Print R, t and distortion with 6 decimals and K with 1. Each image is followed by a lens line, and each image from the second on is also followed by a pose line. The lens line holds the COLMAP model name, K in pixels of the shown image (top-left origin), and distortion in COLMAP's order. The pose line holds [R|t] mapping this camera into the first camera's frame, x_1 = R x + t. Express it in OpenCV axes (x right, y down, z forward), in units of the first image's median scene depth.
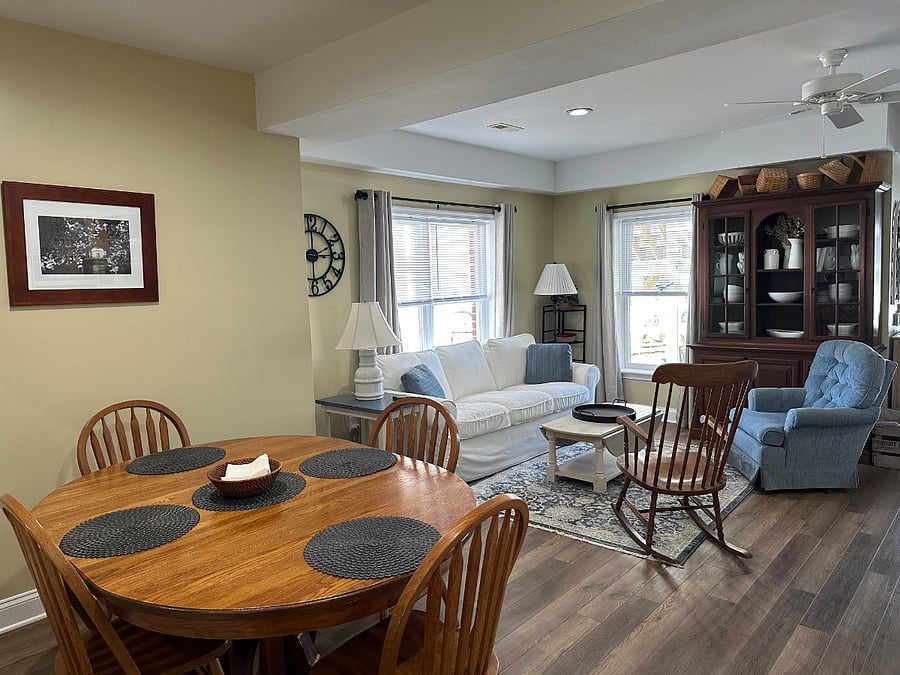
lens RADIAL K [[632.6, 0, 450.0], [0, 632.6, 337.5], [0, 0, 1]] dist [0.032869, -0.064136]
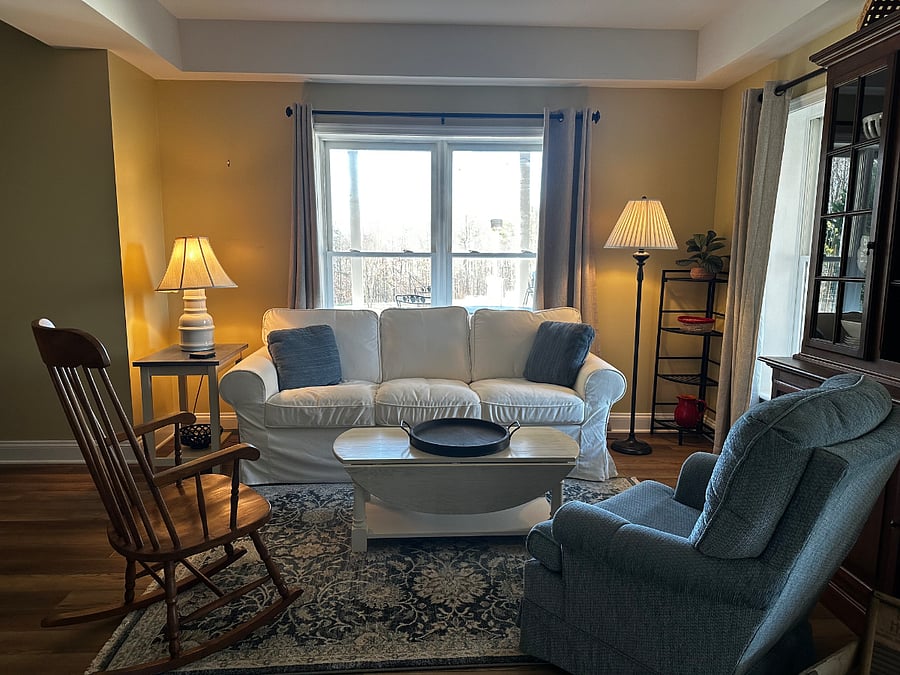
lens RADIAL K [[632.6, 0, 450.0], [0, 632.6, 337.5], [0, 0, 1]] dist [0.032869, -0.064136]
pose [[0.693026, 0.142633, -0.706662, 0.549027], [-0.100668, 0.989775, 0.101052, -0.030589], [0.713850, 0.001106, 0.700298, 0.481638]]
